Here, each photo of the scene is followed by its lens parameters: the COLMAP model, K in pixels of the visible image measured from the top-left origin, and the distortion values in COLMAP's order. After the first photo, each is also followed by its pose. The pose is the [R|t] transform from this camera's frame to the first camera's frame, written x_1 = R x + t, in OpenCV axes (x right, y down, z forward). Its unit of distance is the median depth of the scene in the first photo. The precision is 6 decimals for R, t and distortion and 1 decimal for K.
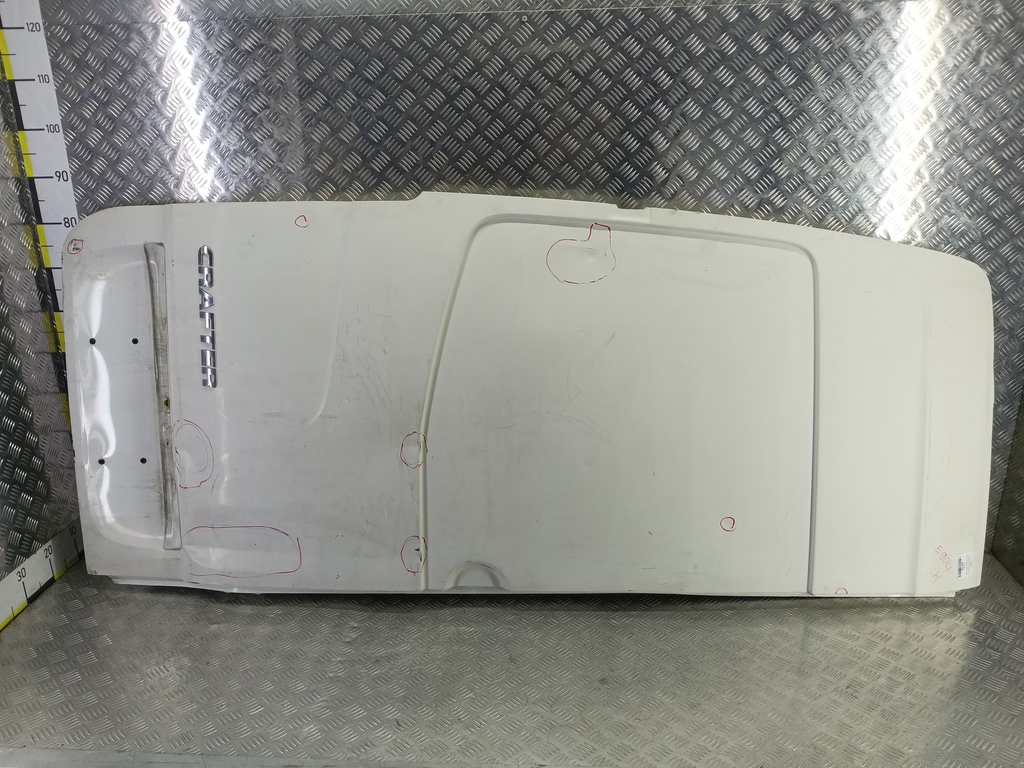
lens RADIAL K [[800.3, 0, 518.1], [0, 800.3, 394.0], [0, 0, 1]] dist [0.079295, -0.147597]
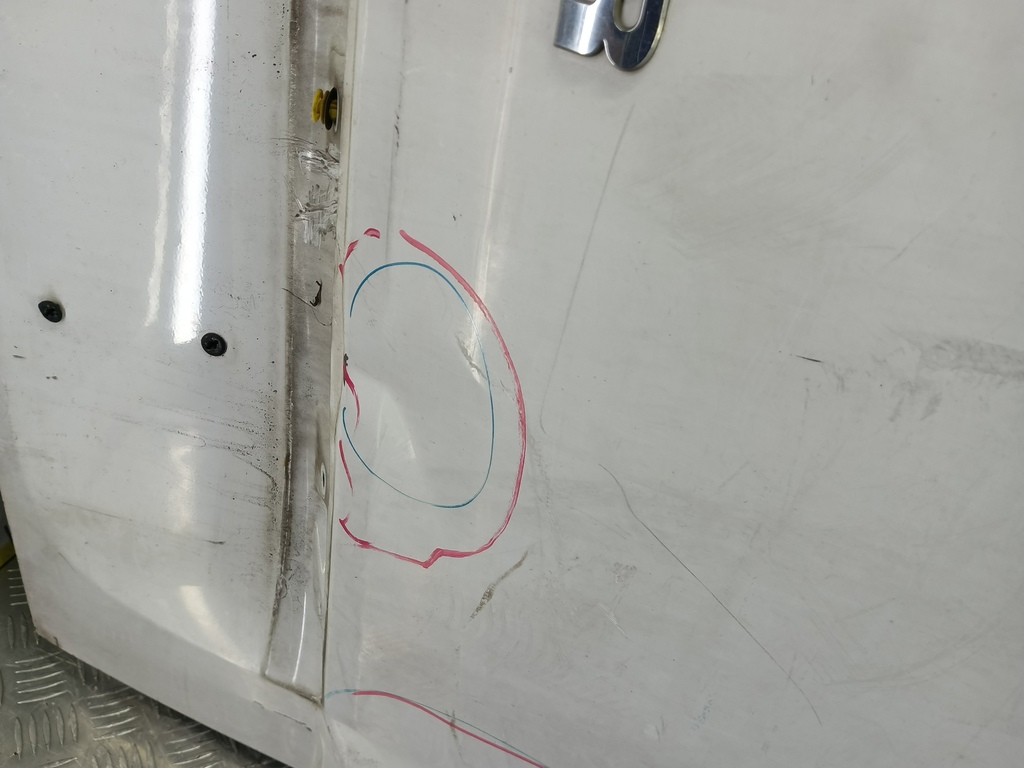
lens RADIAL K [[830.3, 0, 509.1], [0, 830.3, 384.7], [0, 0, 1]] dist [0.091914, -0.174160]
pose [[0.946345, 0.261093, -0.190426, -0.363448], [-0.187147, 0.923182, 0.335726, -0.002763], [0.263454, -0.282074, 0.922511, 0.864496]]
